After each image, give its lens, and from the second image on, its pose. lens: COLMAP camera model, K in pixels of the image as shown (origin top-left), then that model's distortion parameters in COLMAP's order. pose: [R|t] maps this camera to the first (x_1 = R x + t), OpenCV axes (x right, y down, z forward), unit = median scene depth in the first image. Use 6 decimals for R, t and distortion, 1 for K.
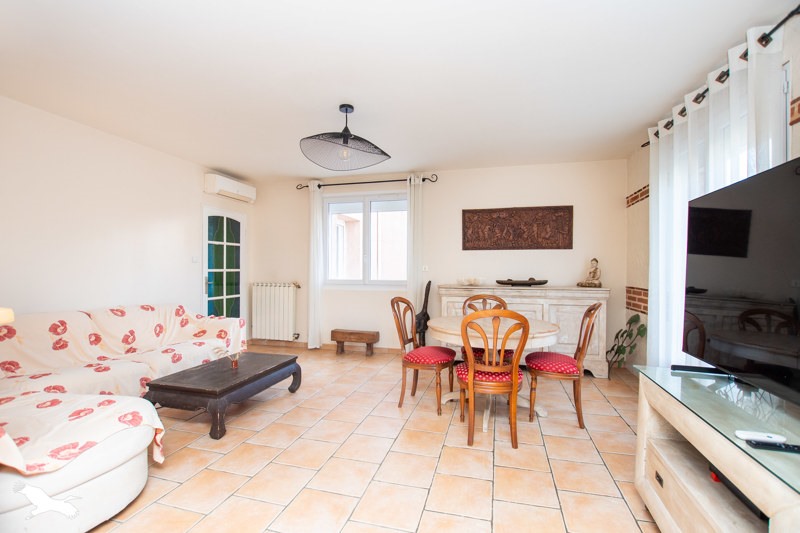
lens RADIAL K [[363.1, 0, 400.0], [0, 363.1, 266.5], [0, 0, 1]] dist [0.000124, 0.000053]
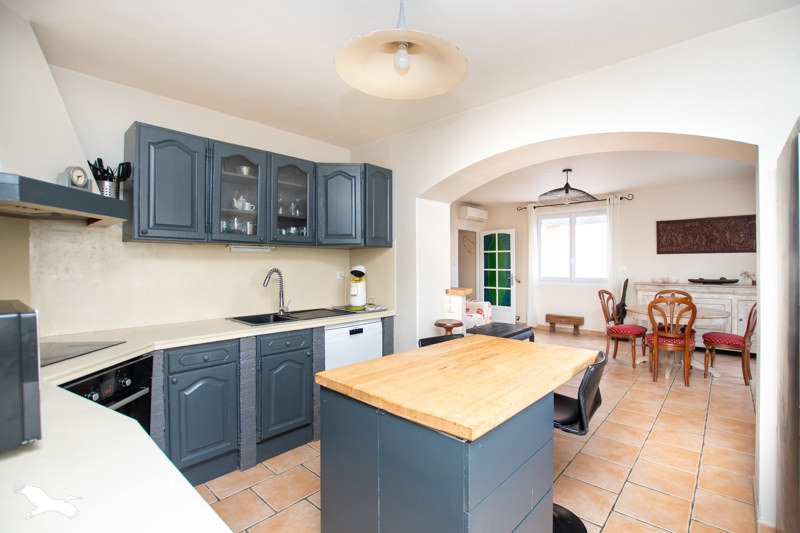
lens RADIAL K [[419.4, 0, 401.9], [0, 419.4, 258.7], [0, 0, 1]] dist [-0.020299, -0.000196]
pose [[0.913475, -0.006502, -0.406844, -0.045503], [0.006879, 0.999976, -0.000536, -0.036296], [0.406838, -0.002309, 0.913498, -0.667241]]
